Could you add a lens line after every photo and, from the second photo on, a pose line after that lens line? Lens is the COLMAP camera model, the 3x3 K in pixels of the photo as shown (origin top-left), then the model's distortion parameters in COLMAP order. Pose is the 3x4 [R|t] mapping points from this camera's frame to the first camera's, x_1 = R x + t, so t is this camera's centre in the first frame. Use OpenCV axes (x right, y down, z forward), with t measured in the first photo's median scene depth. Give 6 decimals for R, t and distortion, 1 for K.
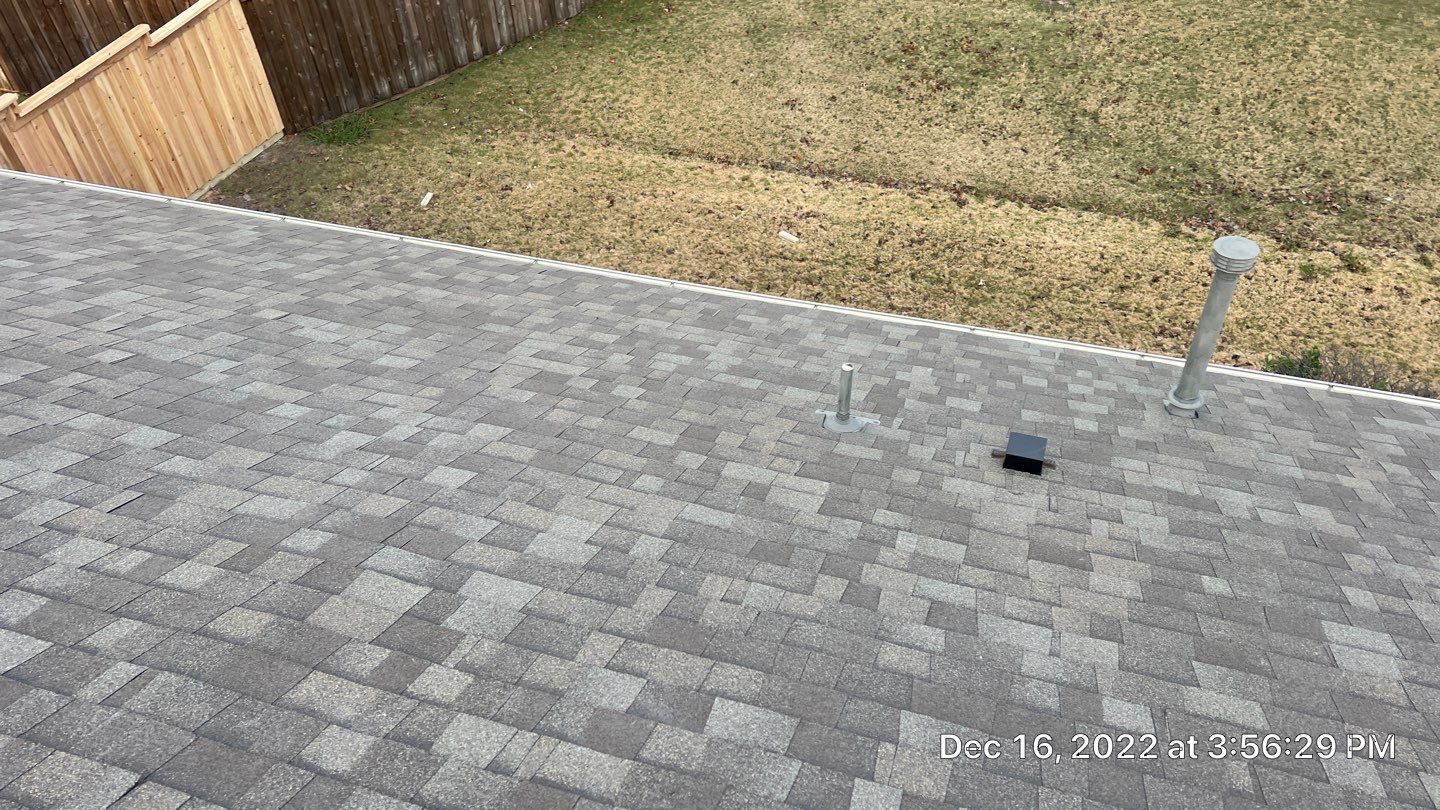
lens RADIAL K [[1072.8, 0, 693.6], [0, 1072.8, 422.1], [0, 0, 1]] dist [0.036648, -0.034349]
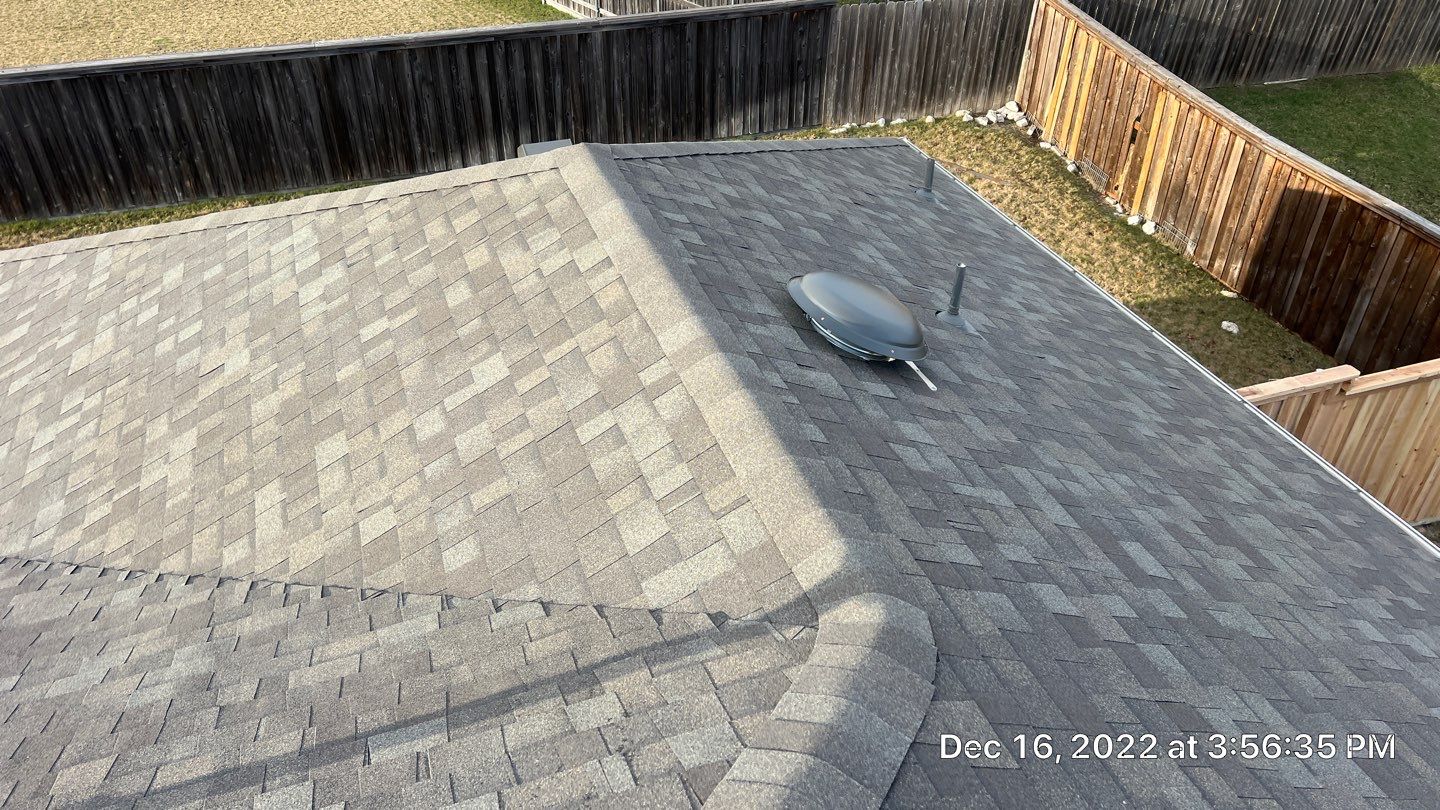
lens RADIAL K [[1072.8, 0, 714.6], [0, 1072.8, 410.6], [0, 0, 1]] dist [0.036648, -0.034349]
pose [[0.603290, 0.506384, -0.616130, -0.359076], [-0.584414, 0.806391, 0.090521, -0.059141], [0.542680, 0.305464, 0.782426, 0.085613]]
